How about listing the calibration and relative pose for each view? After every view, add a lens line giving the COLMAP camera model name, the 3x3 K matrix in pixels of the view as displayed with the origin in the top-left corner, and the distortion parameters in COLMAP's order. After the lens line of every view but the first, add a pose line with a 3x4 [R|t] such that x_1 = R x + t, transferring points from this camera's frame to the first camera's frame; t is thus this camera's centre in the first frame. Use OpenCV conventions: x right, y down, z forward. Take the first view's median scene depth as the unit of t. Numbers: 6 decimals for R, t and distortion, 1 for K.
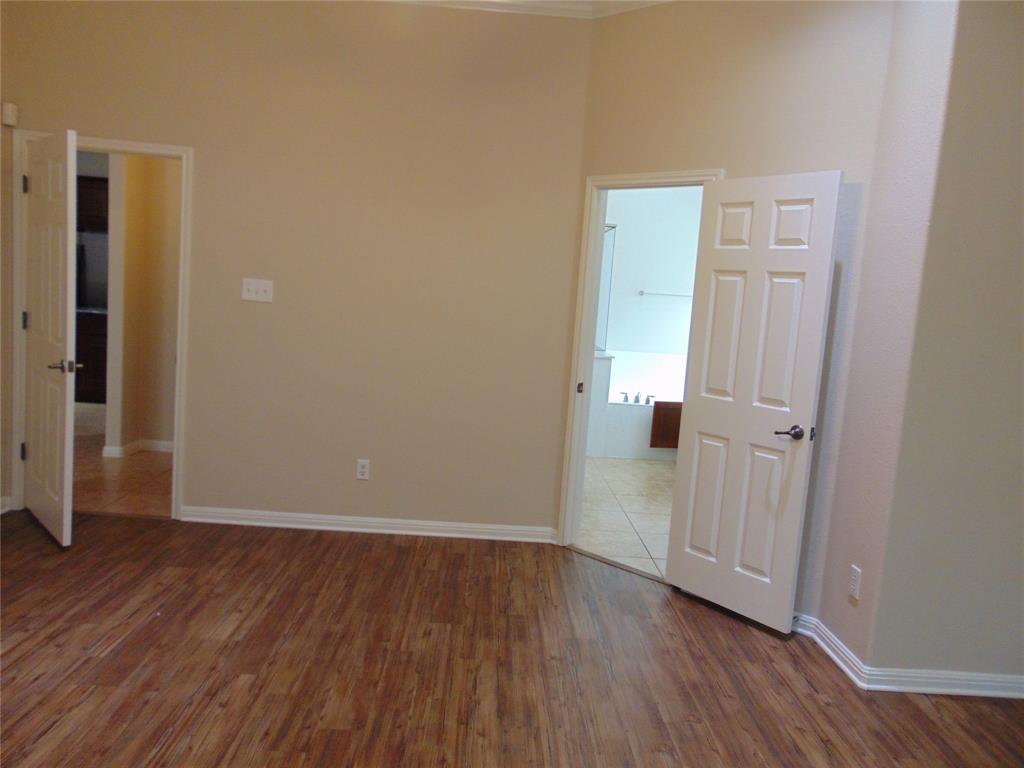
lens RADIAL K [[773.8, 0, 512.6], [0, 773.8, 382.5], [0, 0, 1]] dist [-0.019637, 0.069539]
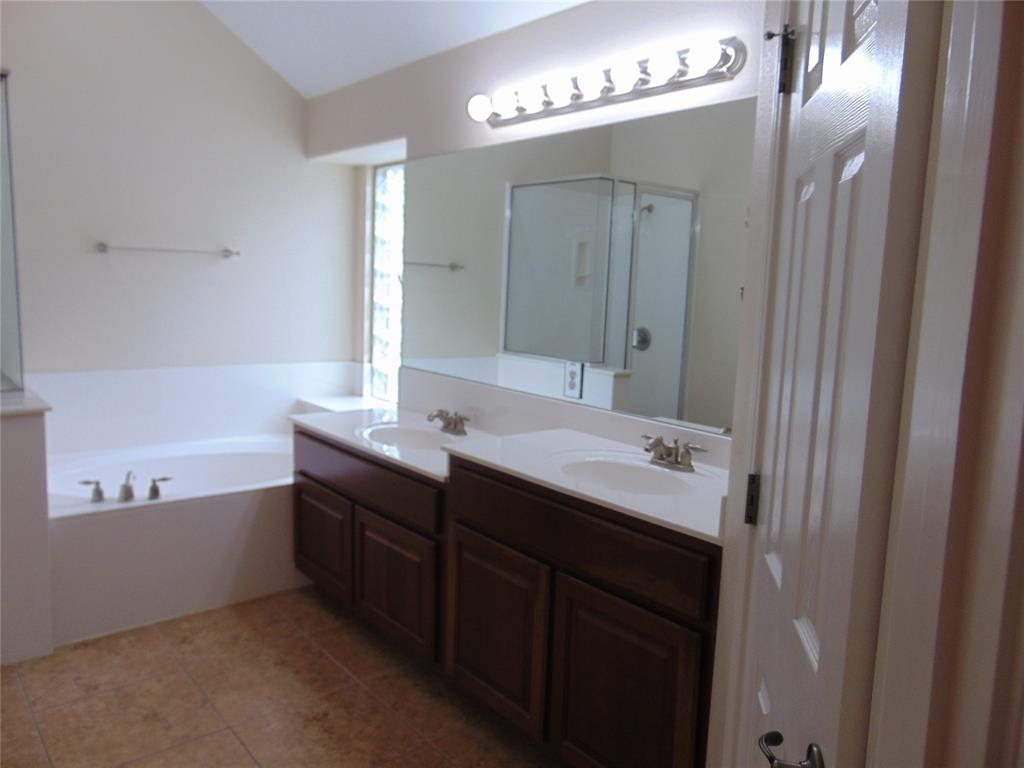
lens RADIAL K [[773.8, 0, 512.4], [0, 773.8, 384.4], [0, 0, 1]] dist [-0.019637, 0.069539]
pose [[0.789173, -0.120507, 0.602233, 0.124336], [0.091885, 0.992692, 0.078230, -0.082523], [-0.607259, -0.006400, 0.794478, 0.840414]]
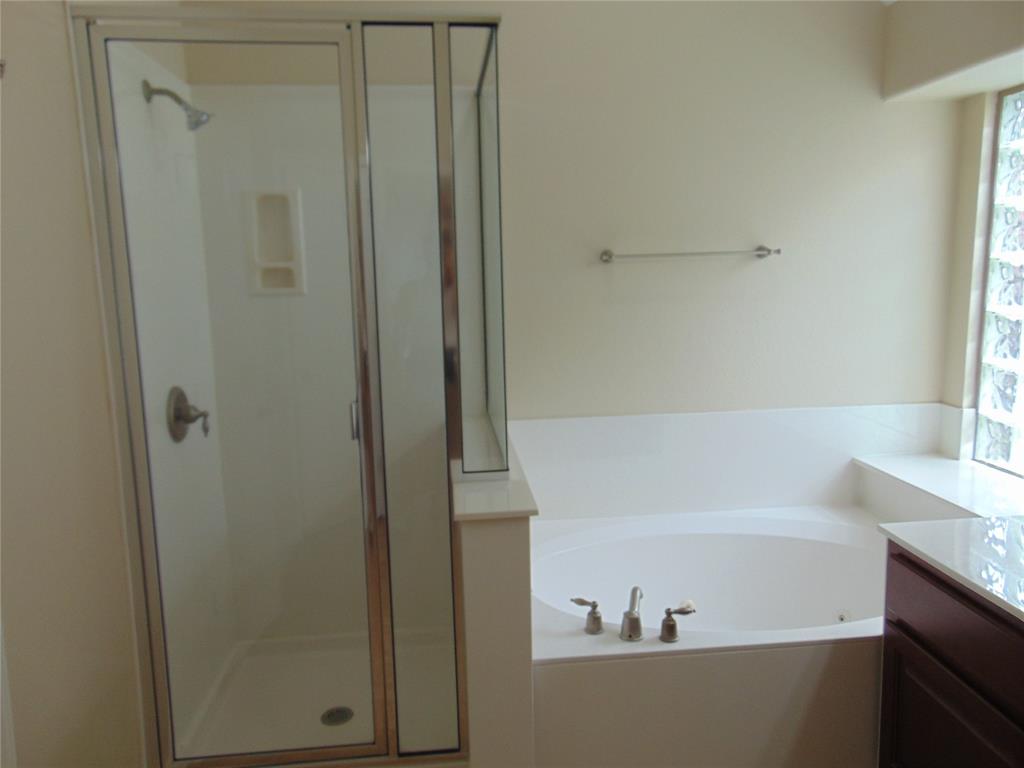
lens RADIAL K [[773.8, 0, 513.8], [0, 773.8, 384.6], [0, 0, 1]] dist [-0.019637, 0.069539]
pose [[0.993215, -0.102341, 0.055223, 0.174811], [0.099741, 0.993857, 0.047957, -0.138115], [-0.059792, -0.042123, 0.997322, 1.139589]]
